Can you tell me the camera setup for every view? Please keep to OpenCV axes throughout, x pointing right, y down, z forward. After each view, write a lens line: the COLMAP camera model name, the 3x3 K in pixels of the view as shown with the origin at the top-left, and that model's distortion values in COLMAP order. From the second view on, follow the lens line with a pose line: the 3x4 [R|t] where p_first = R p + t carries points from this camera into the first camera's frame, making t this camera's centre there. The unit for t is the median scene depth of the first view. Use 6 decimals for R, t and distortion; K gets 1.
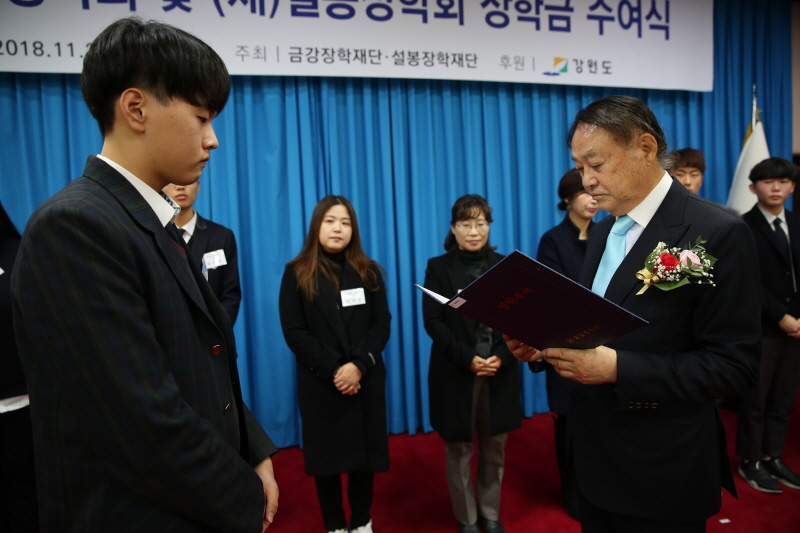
lens RADIAL K [[550.4, 0, 400.0], [0, 550.4, 266.5], [0, 0, 1]] dist [-0.120019, 0.089450]
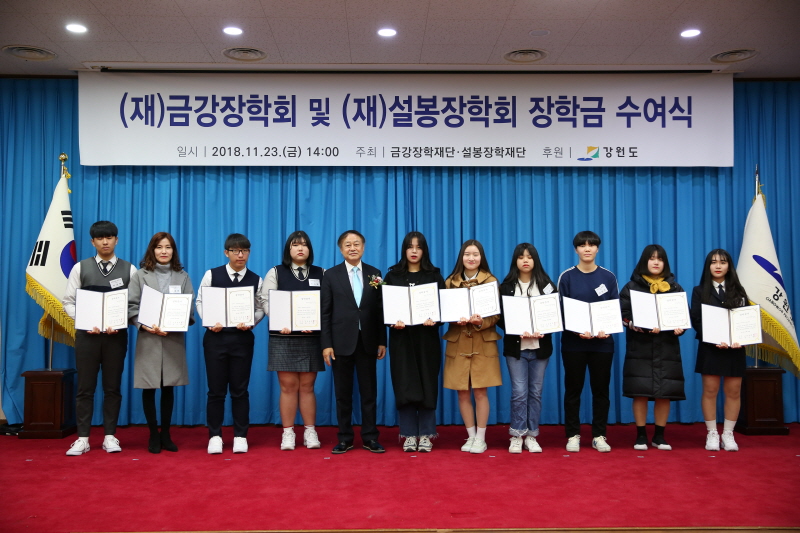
lens RADIAL K [[822.3, 0, 400.0], [0, 822.3, 266.5], [0, 0, 1]] dist [0.030445, 0.011925]
pose [[0.975528, 0.021126, -0.218858, 0.298093], [-0.050117, 0.990536, -0.127778, 0.193006], [0.214088, 0.135619, 0.967354, -1.063894]]
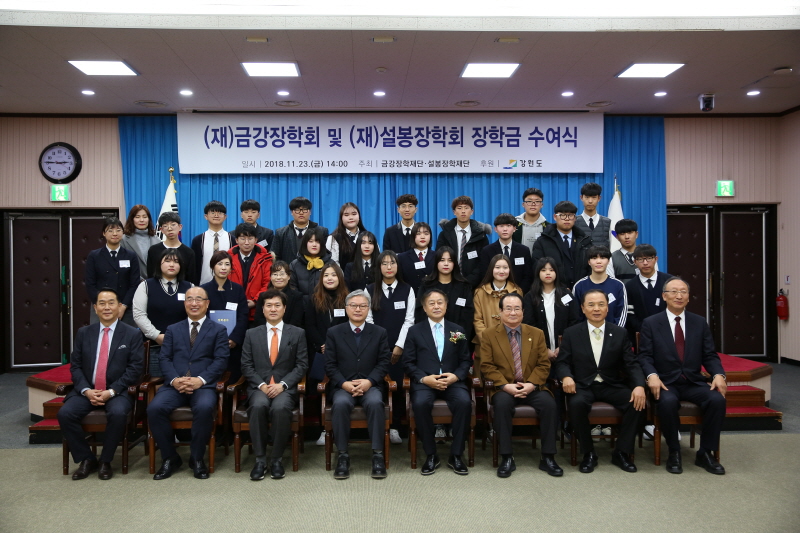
lens RADIAL K [[778.9, 0, 400.0], [0, 778.9, 266.5], [0, 0, 1]] dist [0.012172, 0.021764]
pose [[0.980335, 0.027015, -0.195484, 0.486427], [-0.042605, 0.996198, -0.075988, 0.265019], [0.192688, 0.082822, 0.977759, -2.008312]]
